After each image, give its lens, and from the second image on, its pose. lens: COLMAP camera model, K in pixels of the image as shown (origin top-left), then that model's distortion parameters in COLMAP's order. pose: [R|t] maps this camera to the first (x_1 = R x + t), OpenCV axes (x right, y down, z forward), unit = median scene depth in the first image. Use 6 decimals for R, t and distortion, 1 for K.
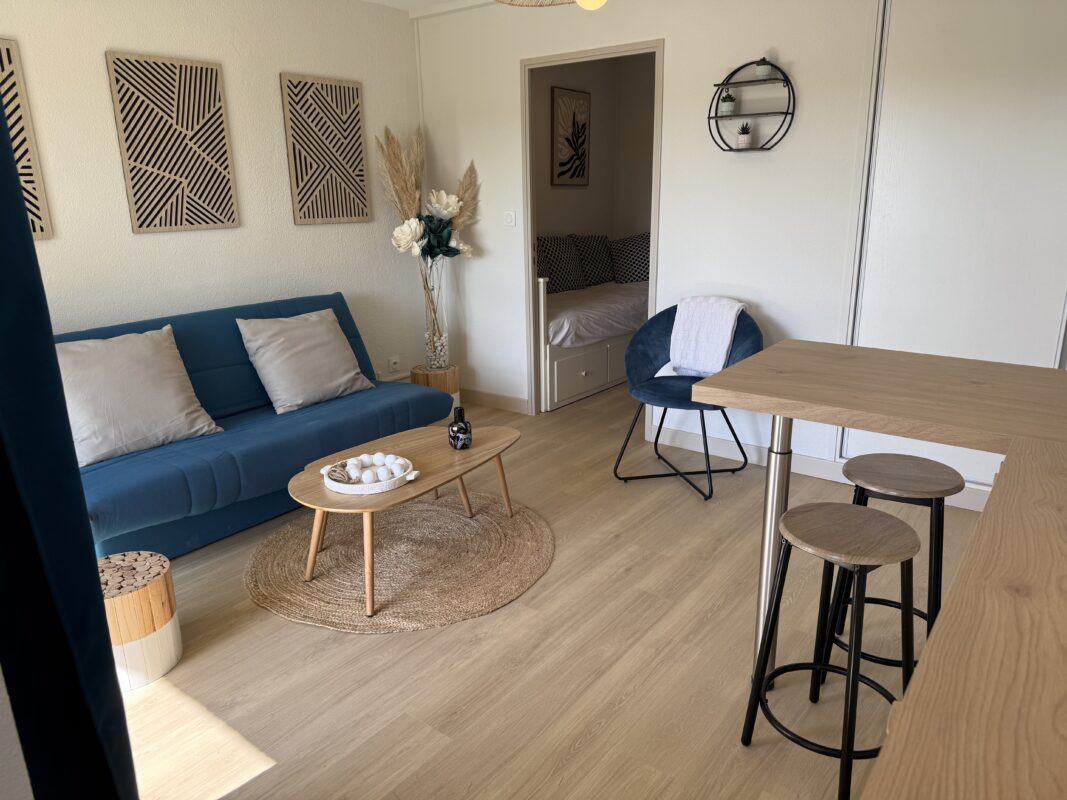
lens RADIAL K [[752.5, 0, 537.2], [0, 752.5, 401.8], [0, 0, 1]] dist [0.017523, -0.051803]
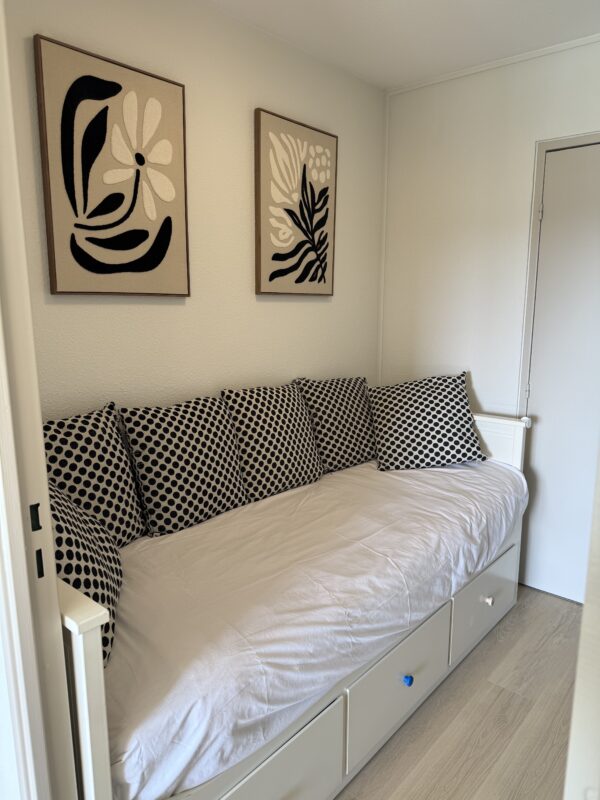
lens RADIAL K [[564.2, 0, 297.5], [0, 564.2, 400.2], [0, 0, 1]] dist [0.017523, -0.051803]
pose [[0.997502, 0.023277, -0.066689, 0.074620], [-0.029941, 0.994463, -0.100728, -0.171257], [0.063975, 0.102473, 0.992676, 0.604247]]
